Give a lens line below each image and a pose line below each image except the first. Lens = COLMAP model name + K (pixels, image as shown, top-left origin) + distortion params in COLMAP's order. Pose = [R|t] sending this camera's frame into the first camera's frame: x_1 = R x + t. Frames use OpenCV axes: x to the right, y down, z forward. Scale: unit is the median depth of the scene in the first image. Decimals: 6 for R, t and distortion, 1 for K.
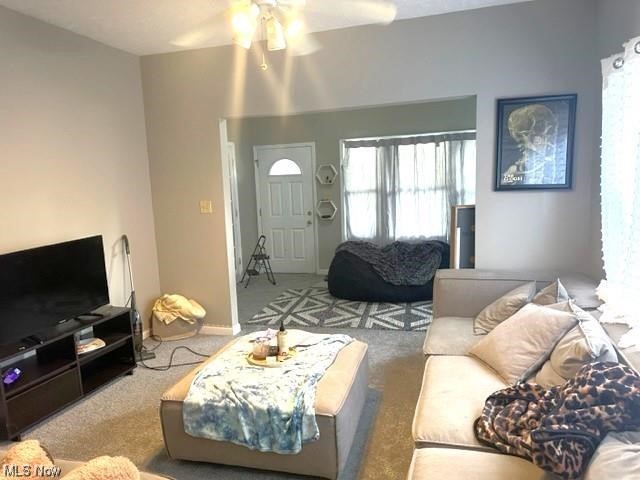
lens RADIAL K [[391.2, 0, 320.0], [0, 391.2, 240.0], [0, 0, 1]] dist [0.004743, -0.033647]
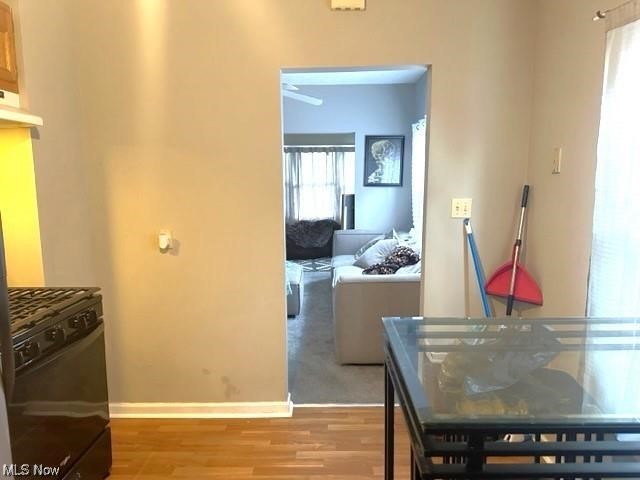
lens RADIAL K [[391.2, 0, 320.0], [0, 391.2, 240.0], [0, 0, 1]] dist [0.004743, -0.033647]
pose [[0.952999, -0.008208, 0.302862, -0.243769], [0.004847, 0.999918, 0.011848, 0.082407], [-0.302934, -0.009823, 0.952961, -0.539360]]
